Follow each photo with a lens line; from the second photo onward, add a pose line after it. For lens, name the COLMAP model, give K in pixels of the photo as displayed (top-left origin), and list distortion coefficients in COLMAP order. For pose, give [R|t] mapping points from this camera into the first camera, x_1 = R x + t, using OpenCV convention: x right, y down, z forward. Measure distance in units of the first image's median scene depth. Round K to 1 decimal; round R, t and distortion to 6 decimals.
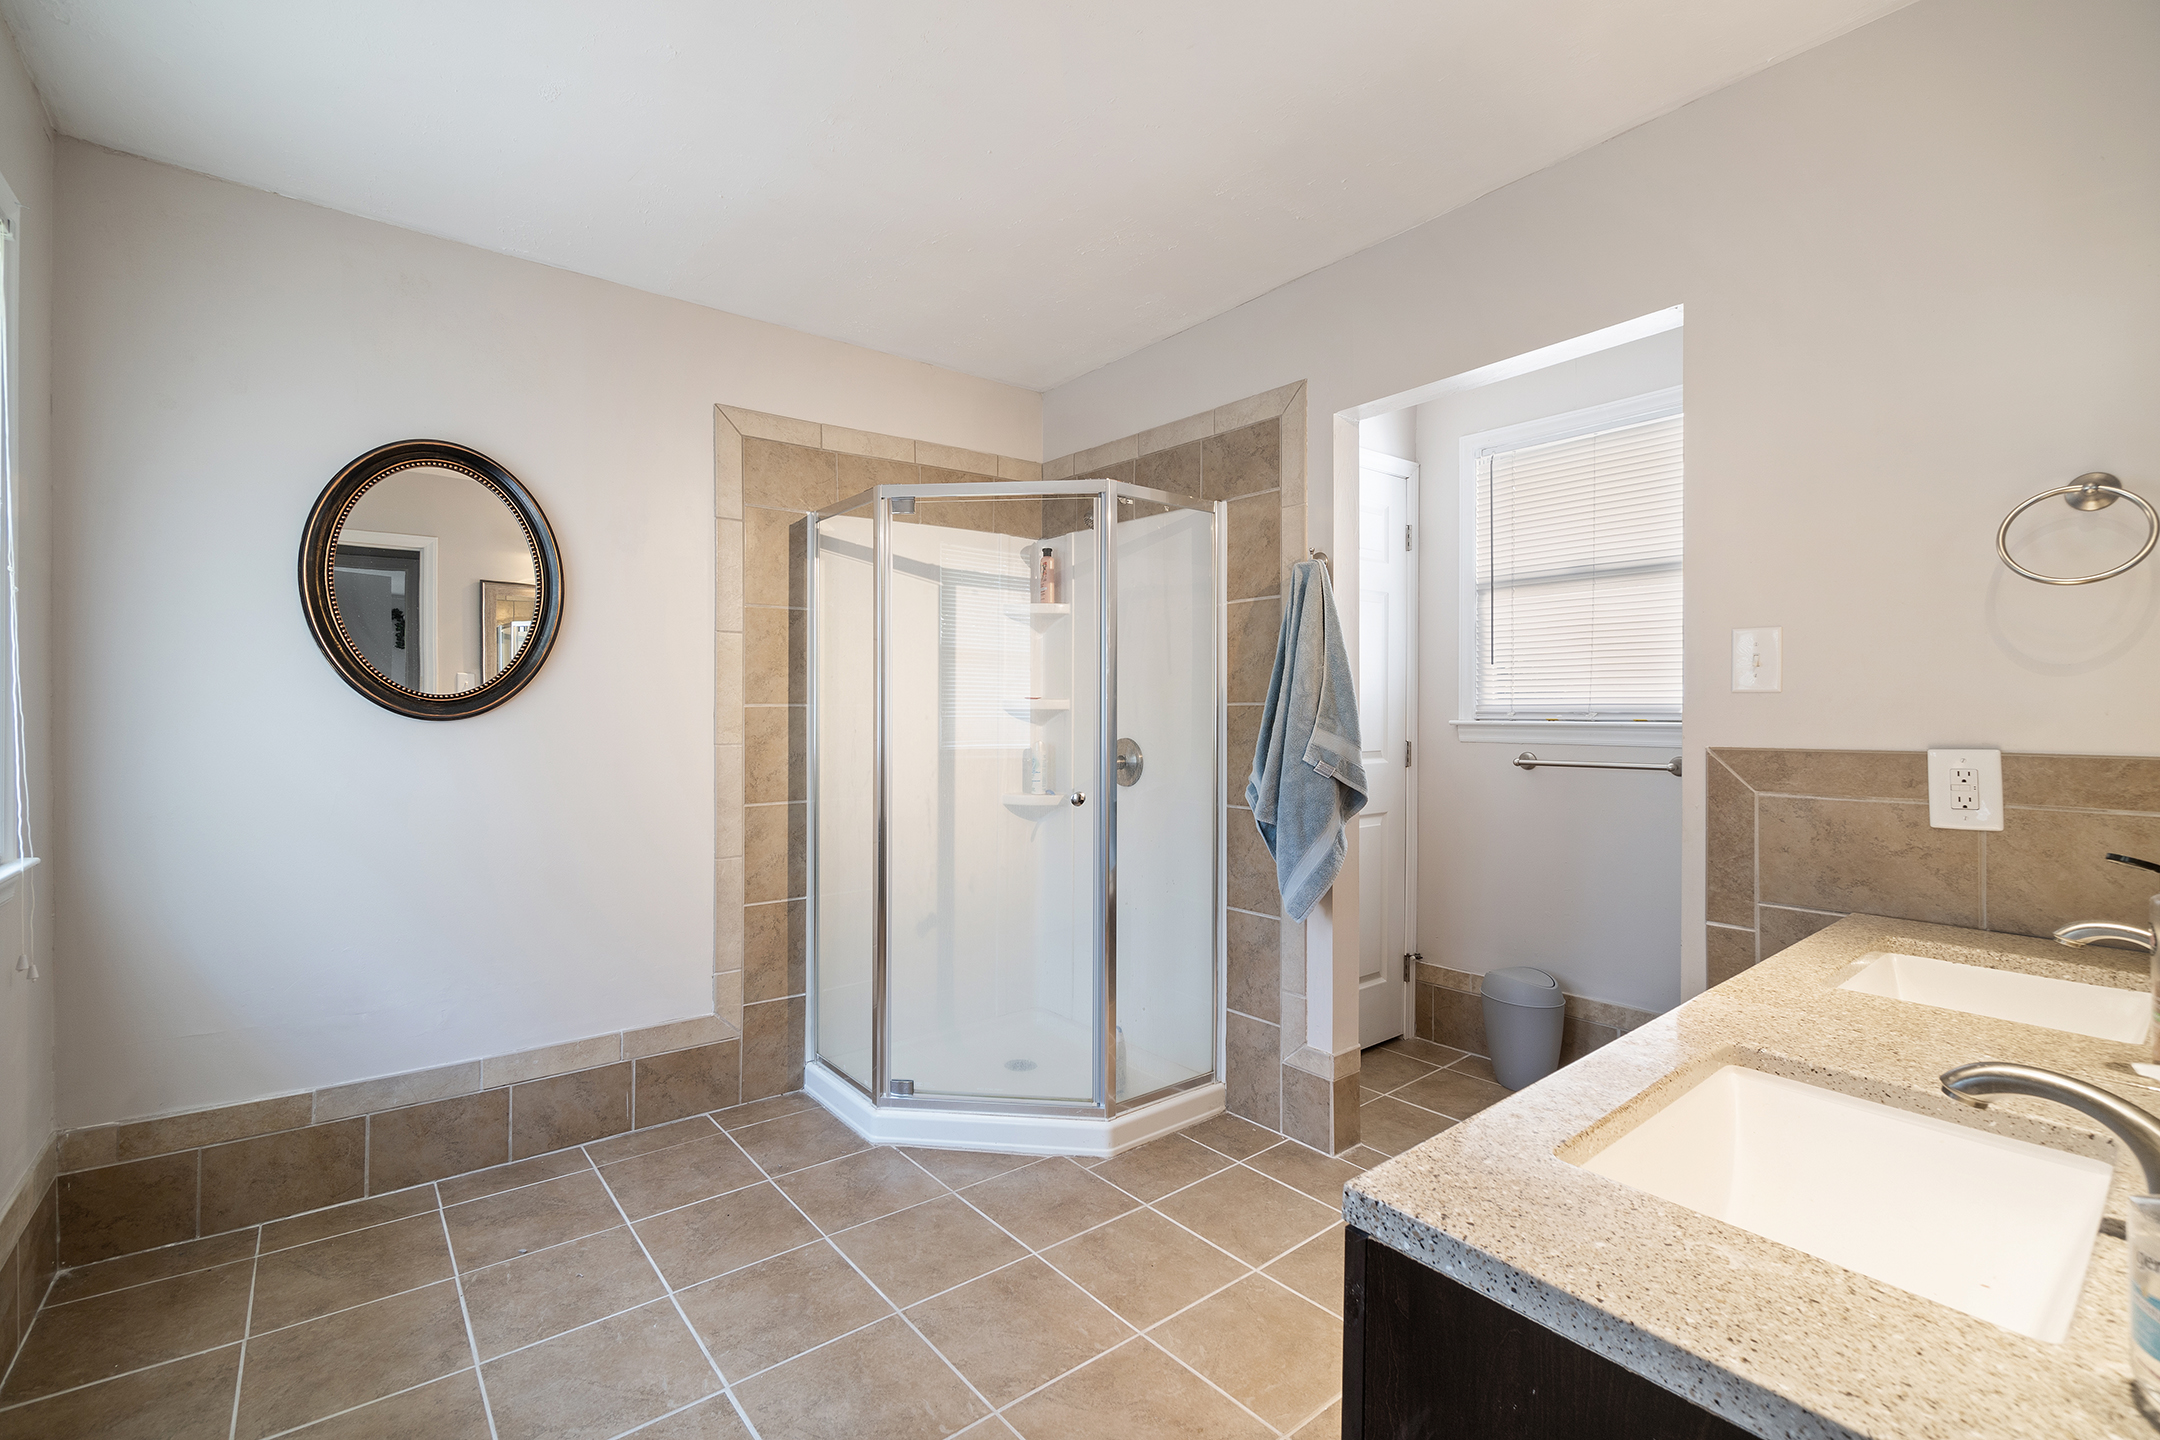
lens RADIAL K [[966.0, 0, 1080.0], [0, 966.0, 720.0], [0, 0, 1]] dist [0.001111, 0.000000]
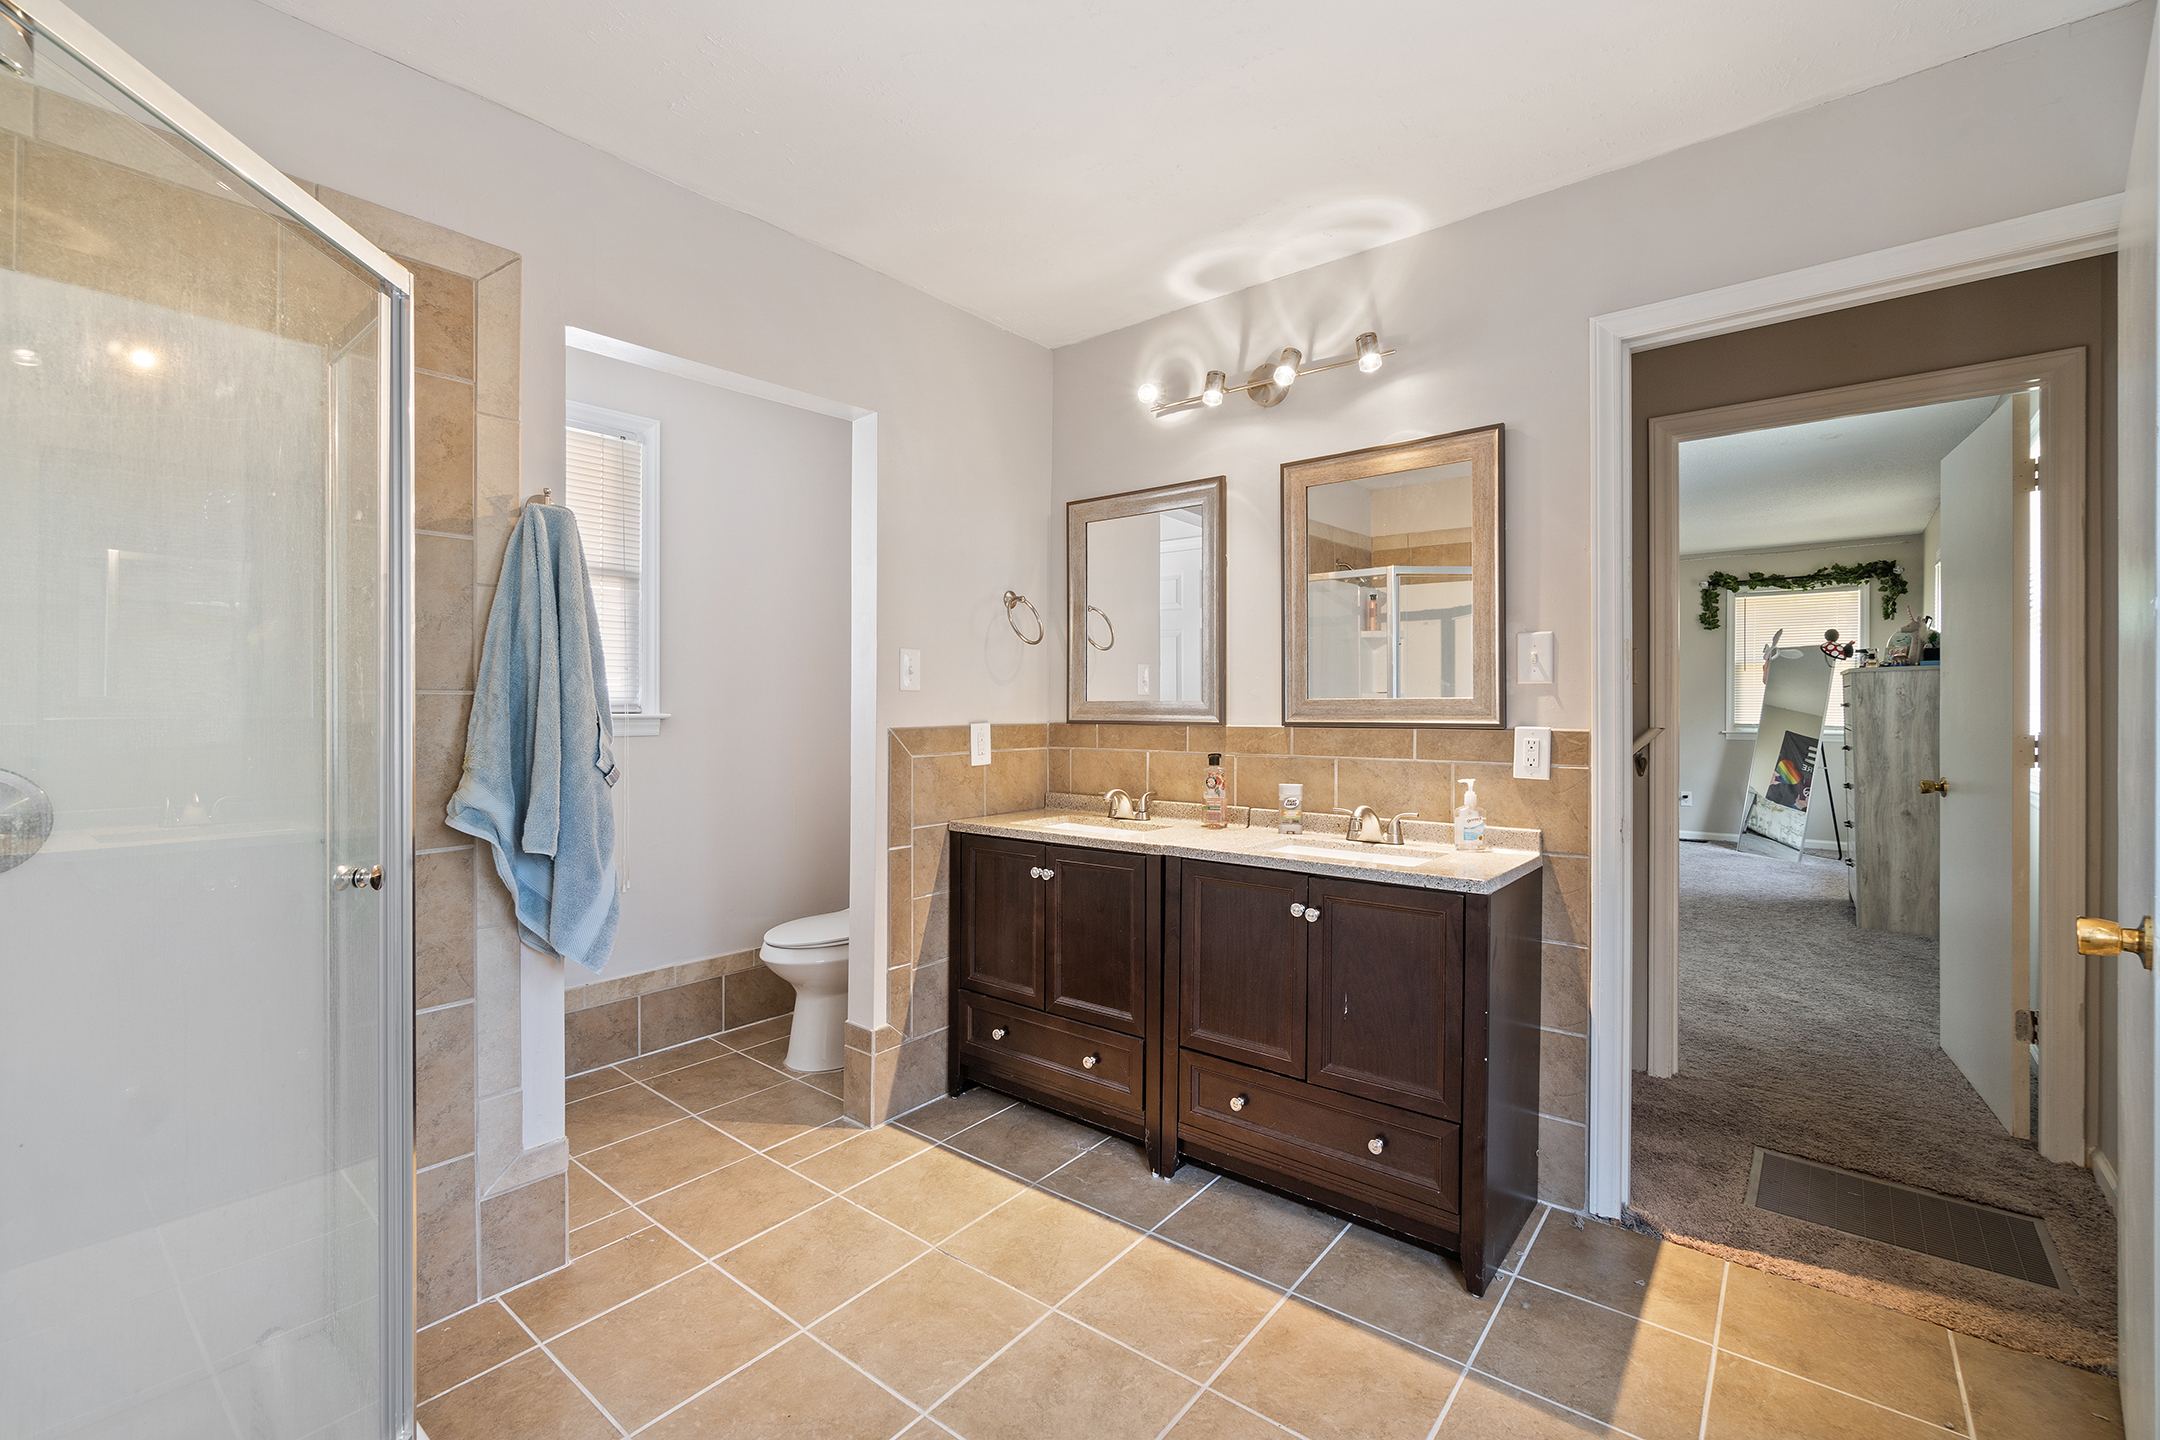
lens RADIAL K [[910.0, 0, 1082.5], [0, 910.0, 710.5], [0, 0, 1]] dist [-0.000668, -0.000091]
pose [[-0.207159, -0.011599, 0.978239, -0.543826], [0.005124, 0.999903, 0.012941, -0.010105], [-0.978294, 0.007694, -0.207079, 0.727912]]
